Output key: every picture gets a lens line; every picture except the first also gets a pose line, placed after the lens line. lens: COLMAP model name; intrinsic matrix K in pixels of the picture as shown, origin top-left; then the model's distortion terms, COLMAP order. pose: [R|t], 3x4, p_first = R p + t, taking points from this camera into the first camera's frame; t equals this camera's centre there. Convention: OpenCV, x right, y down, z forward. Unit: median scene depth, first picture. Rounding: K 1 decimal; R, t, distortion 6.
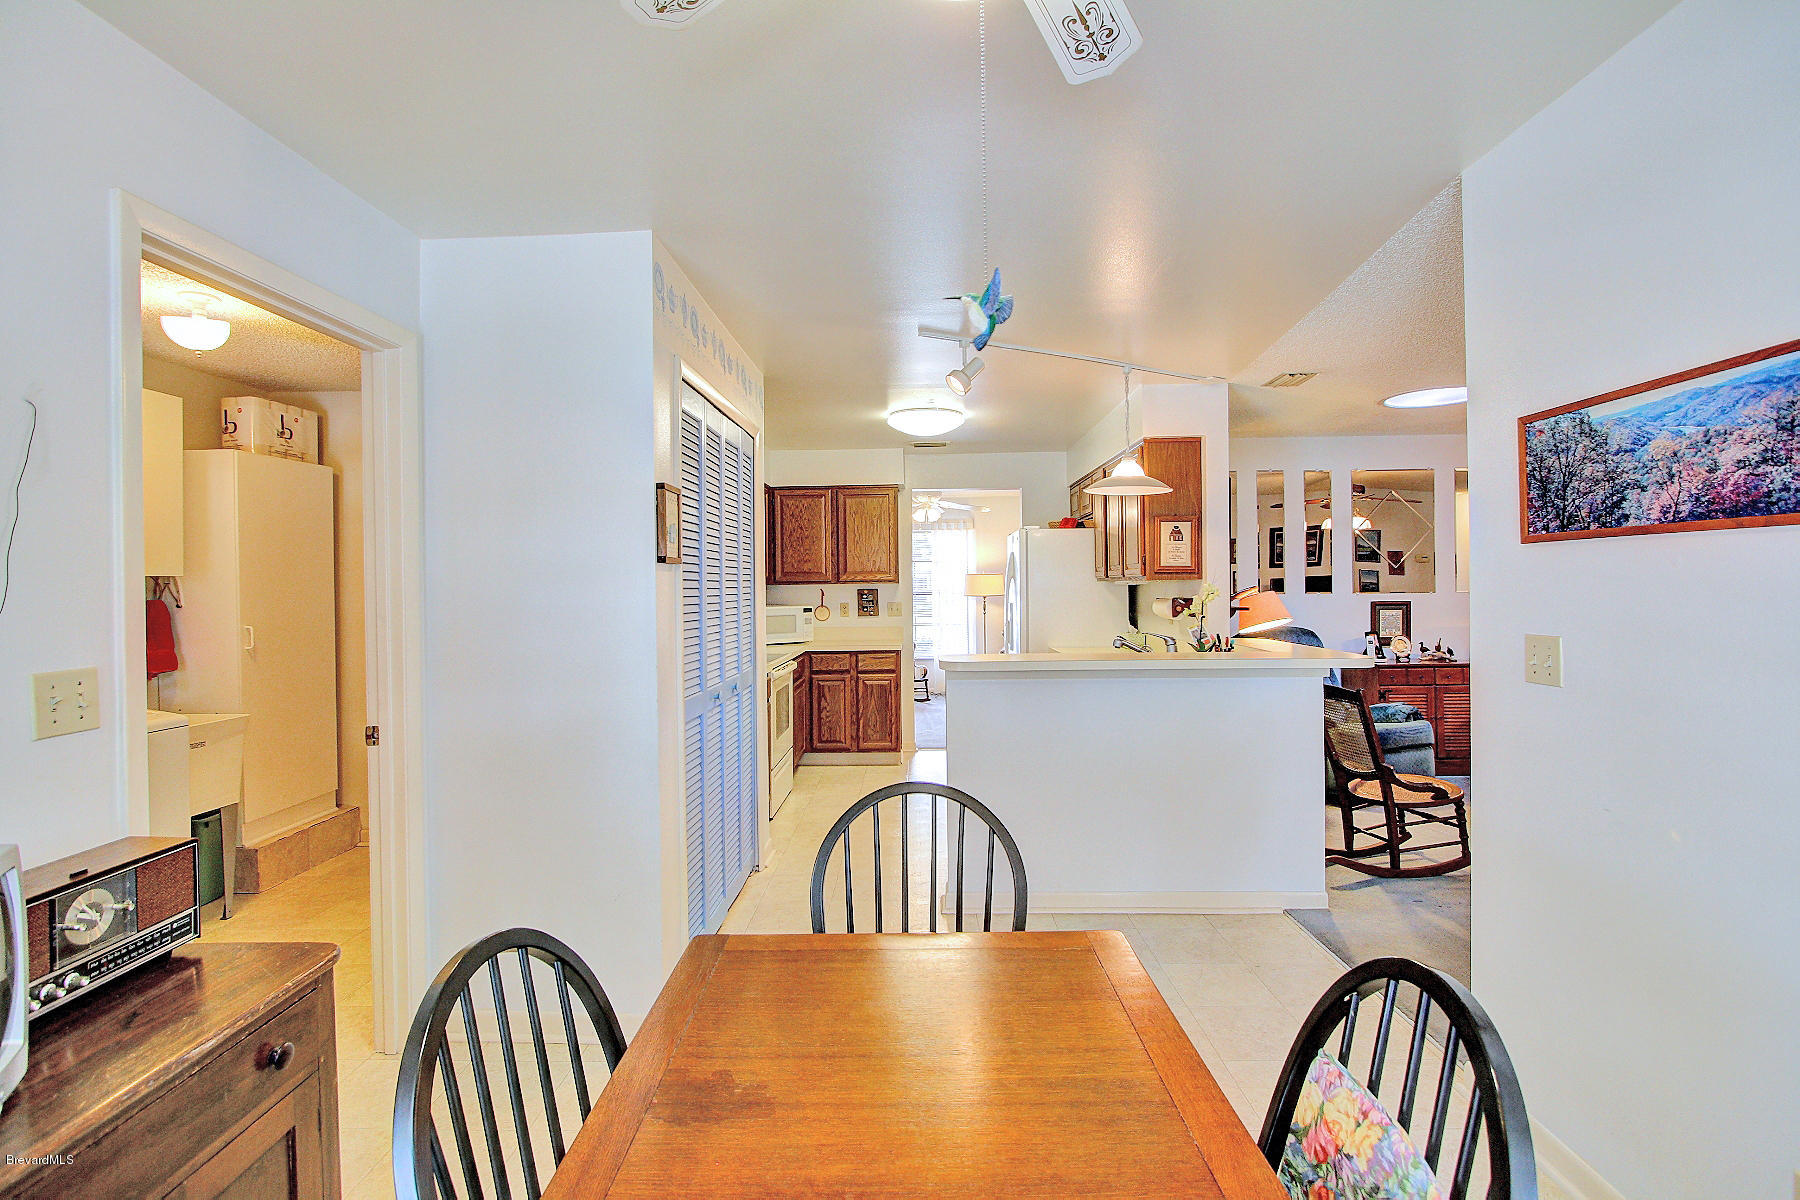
lens RADIAL K [[845.8, 0, 903.3], [0, 845.8, 587.2], [0, 0, 1]] dist [-0.016317, -0.001595]
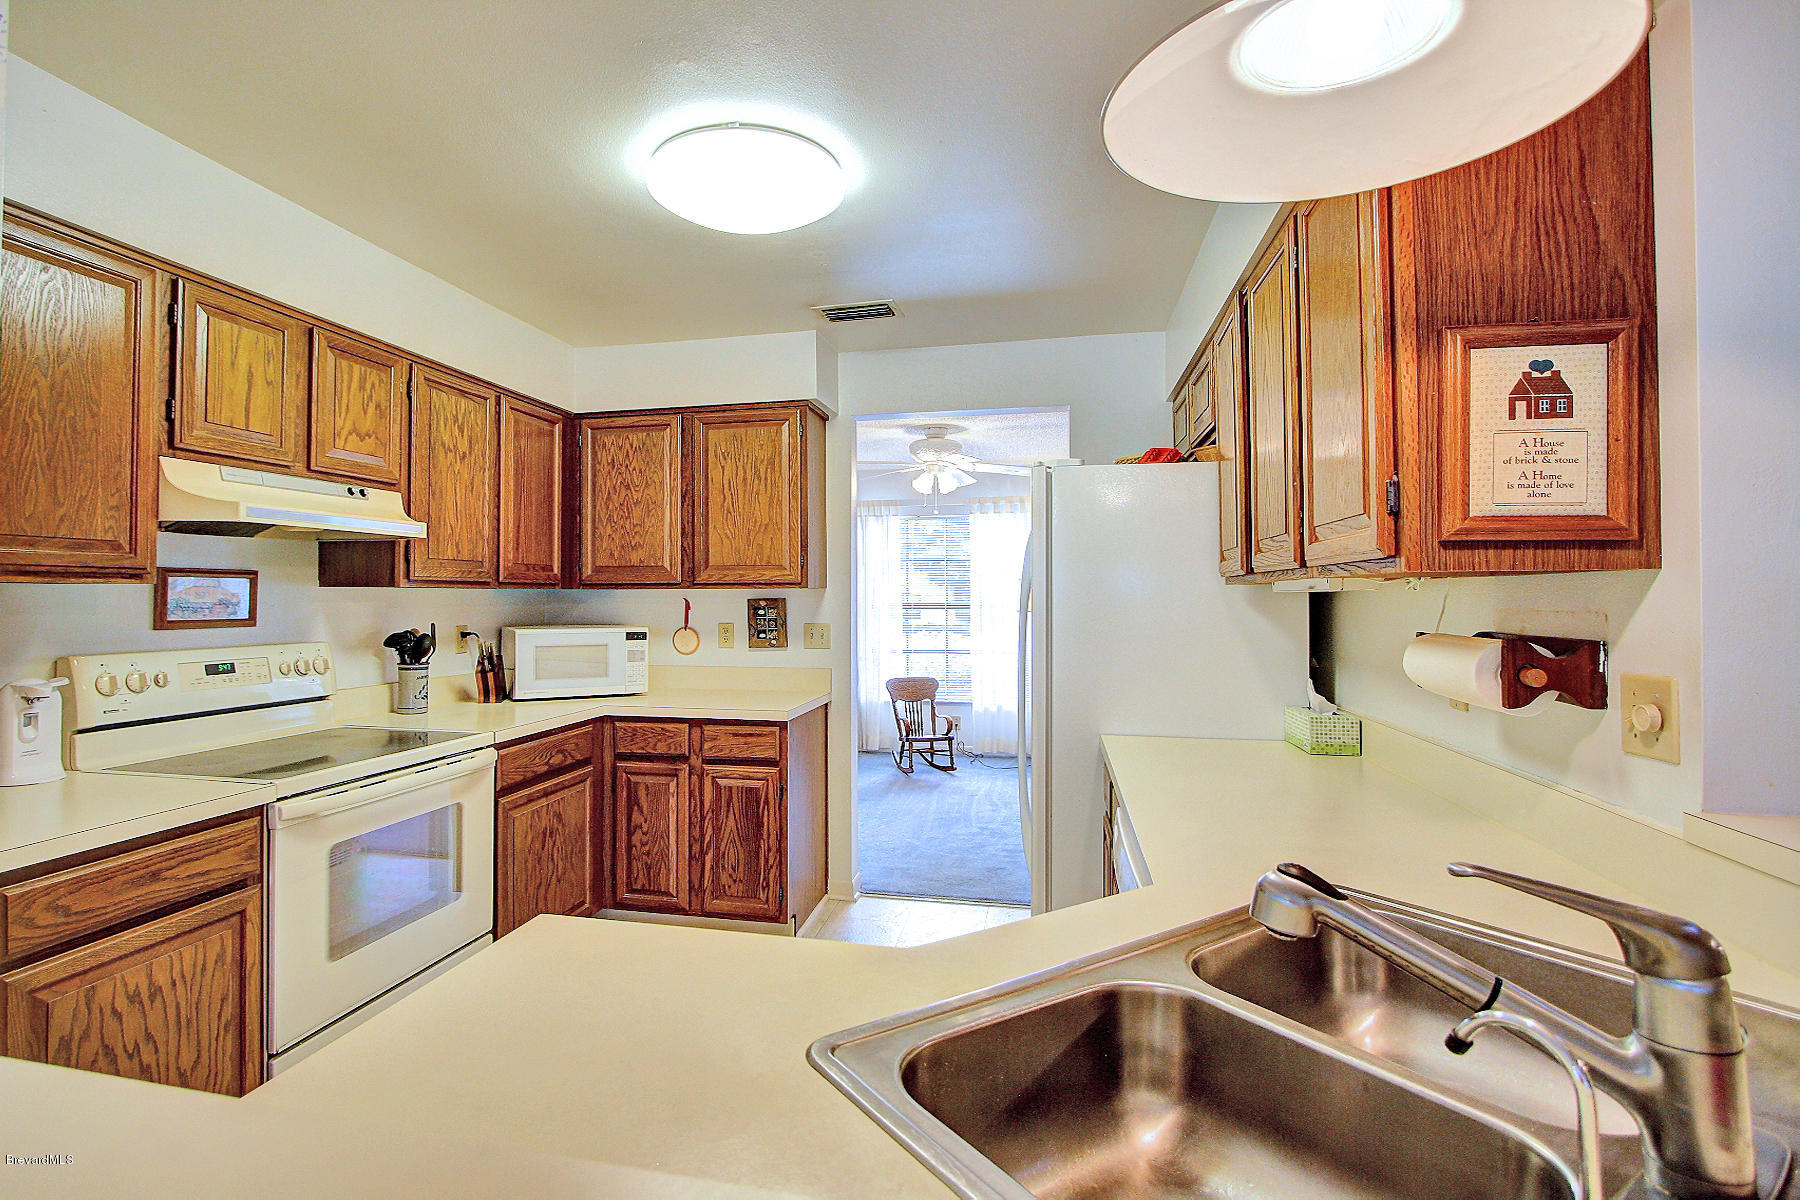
lens RADIAL K [[789.9, 0, 792.5], [0, 789.9, 587.1], [0, 0, 1]] dist [-0.014941, 0.000123]
pose [[0.953268, 0.005263, -0.302080, 0.139947], [-0.009422, 0.999880, -0.012312, 0.001072], [0.301979, 0.014583, 0.953203, 0.554719]]
